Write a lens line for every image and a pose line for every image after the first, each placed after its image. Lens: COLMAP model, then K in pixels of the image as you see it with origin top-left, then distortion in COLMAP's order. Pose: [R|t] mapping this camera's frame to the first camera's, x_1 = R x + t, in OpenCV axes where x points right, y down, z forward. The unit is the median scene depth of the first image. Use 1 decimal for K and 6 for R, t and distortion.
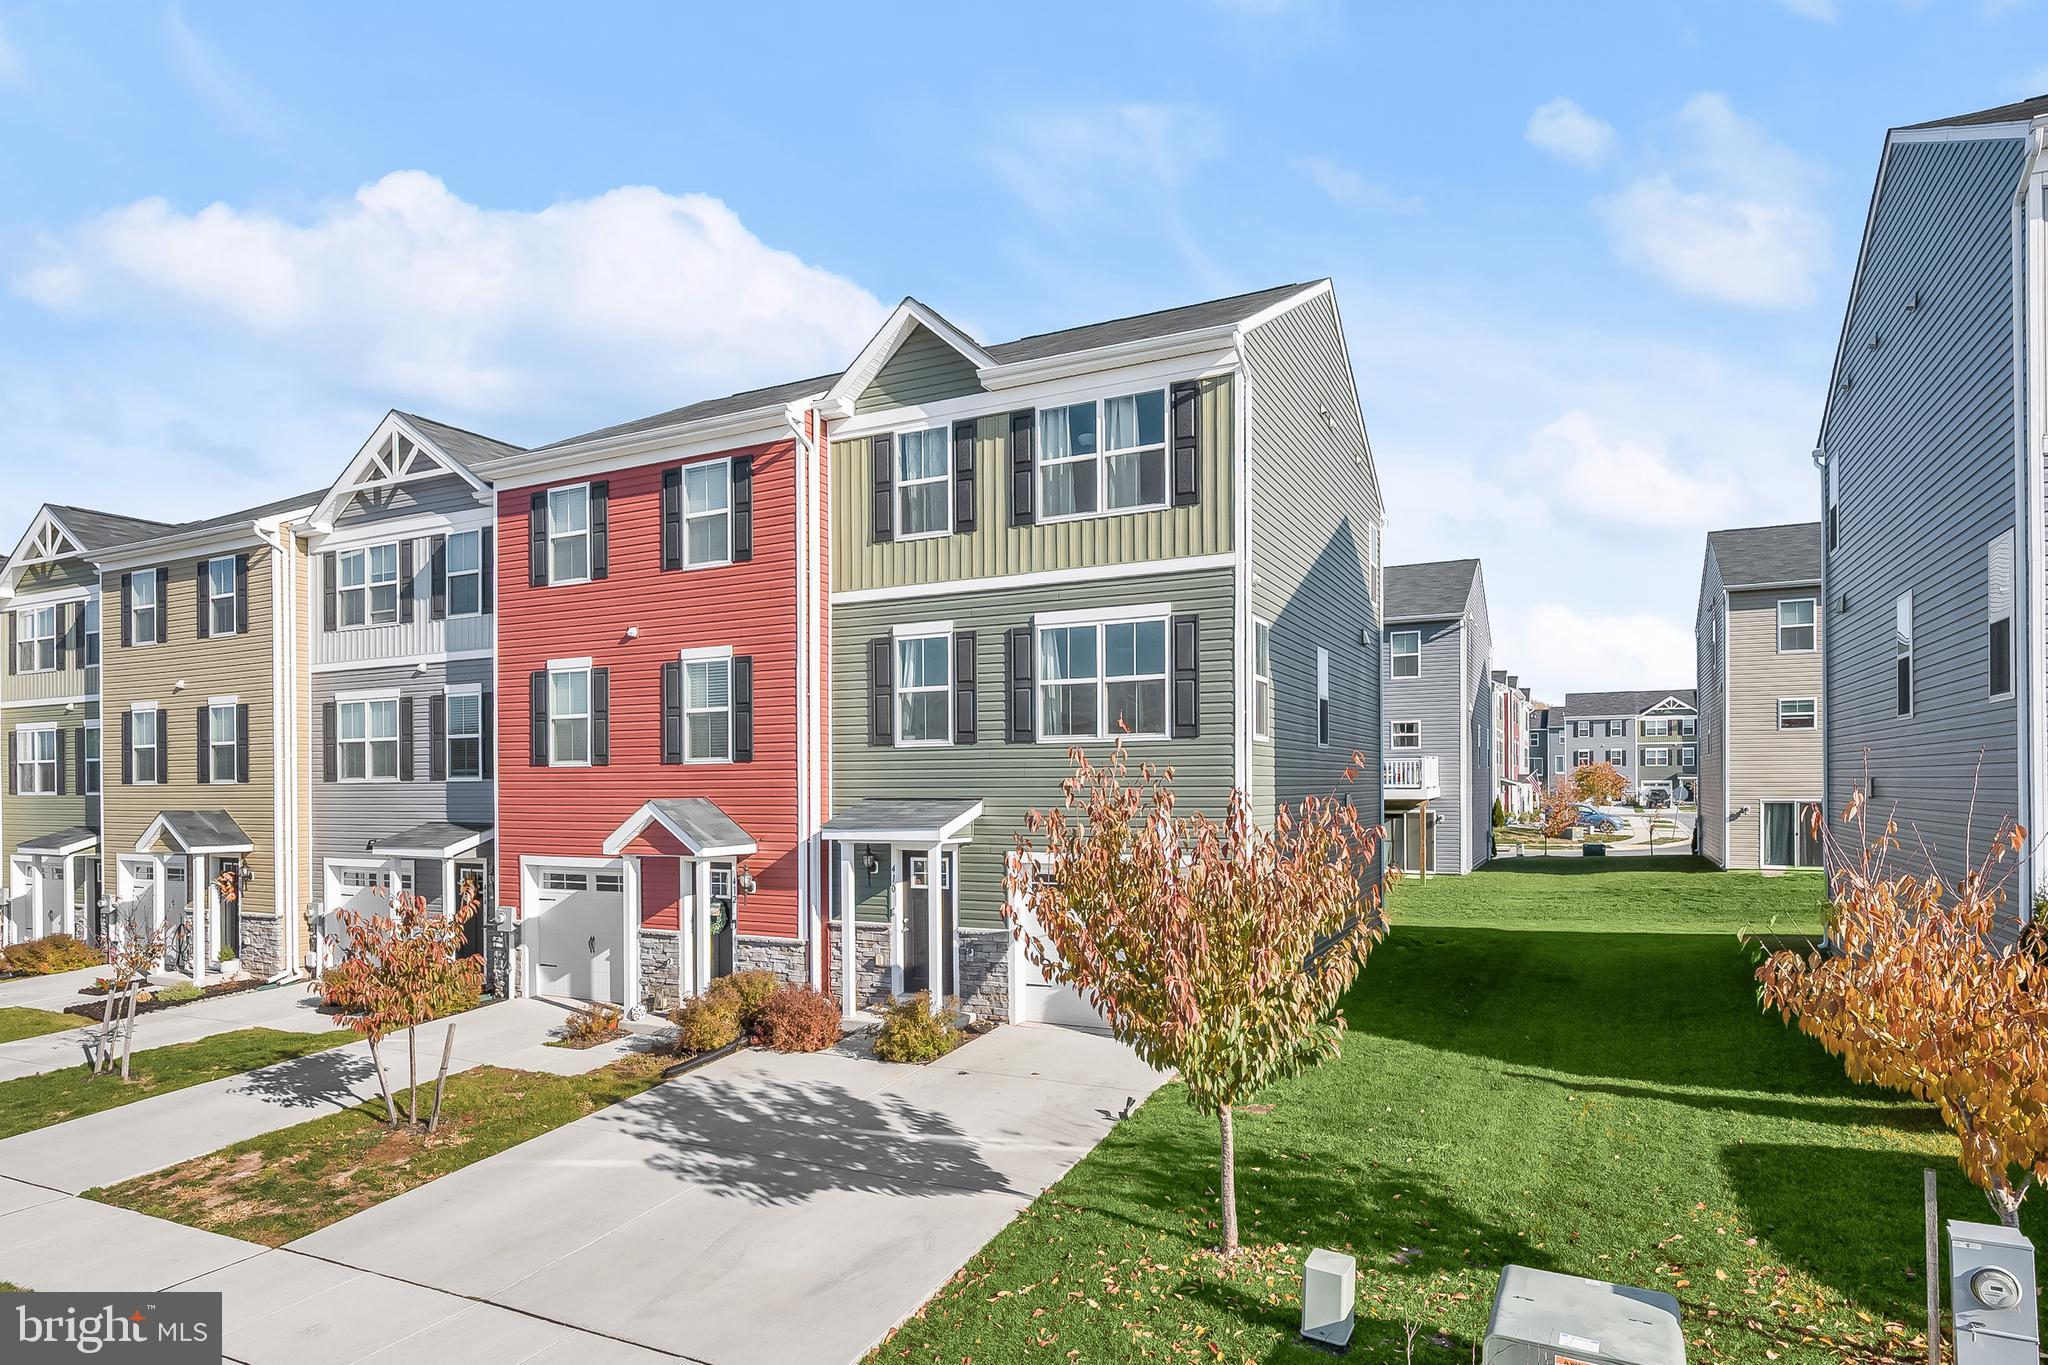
lens RADIAL K [[1108.0, 0, 1055.9], [0, 1108.0, 779.7], [0, 0, 1]] dist [-0.003921, 0.000952]
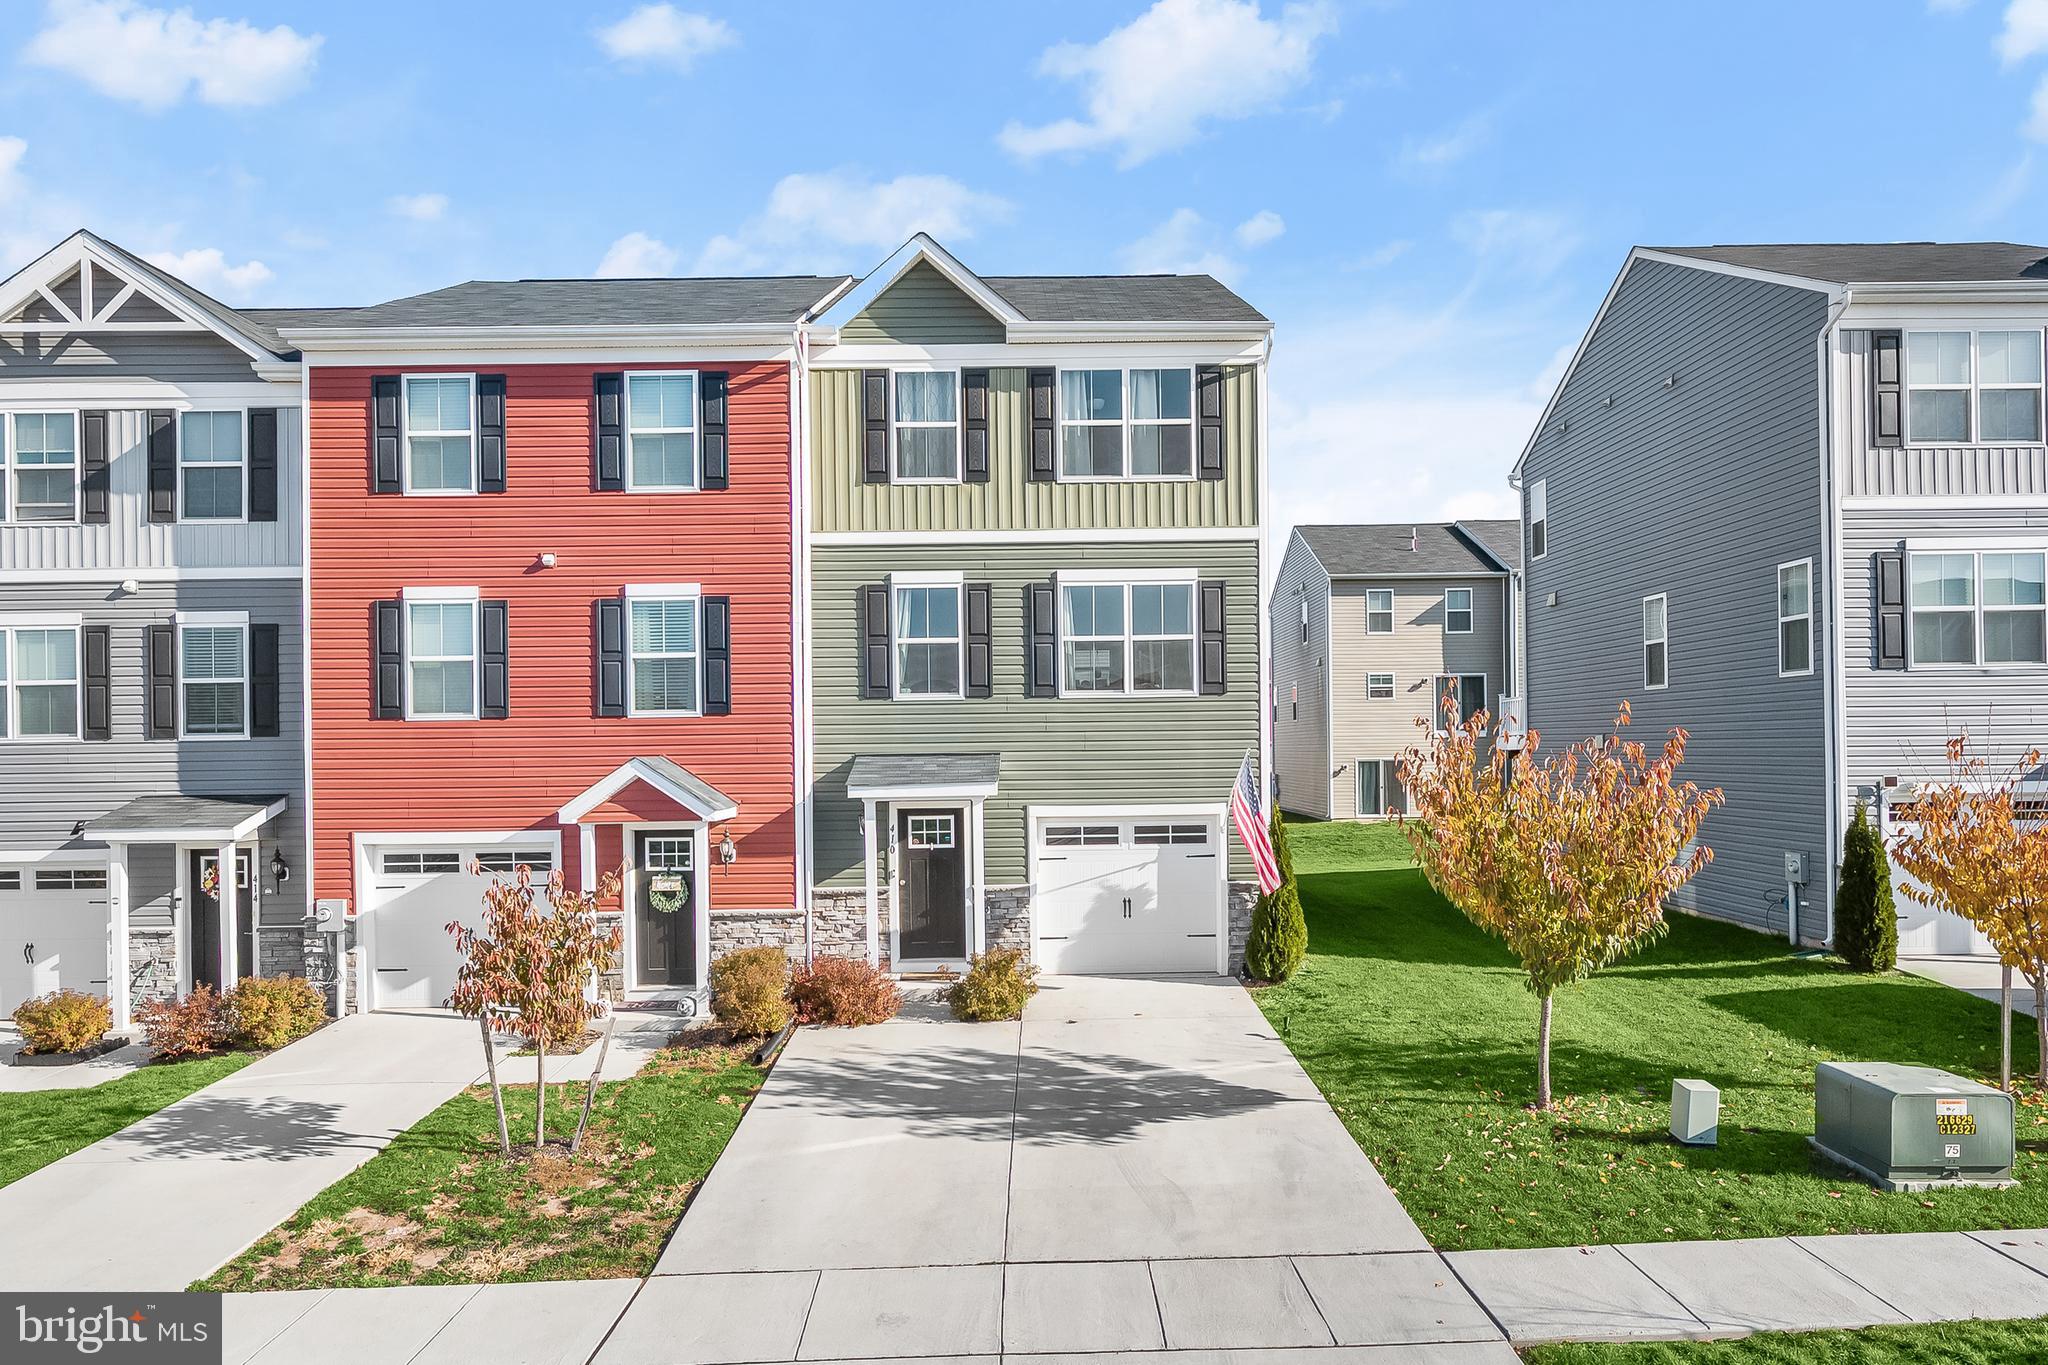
lens RADIAL K [[1197.4, 0, 1032.2], [0, 1197.4, 742.9], [0, 0, 1]] dist [-0.000110, -0.000605]
pose [[0.897651, -0.002594, 0.440699, -0.491189], [0.005263, 0.999974, -0.004833, 0.012461], [-0.440676, 0.006658, 0.897642, 0.026529]]
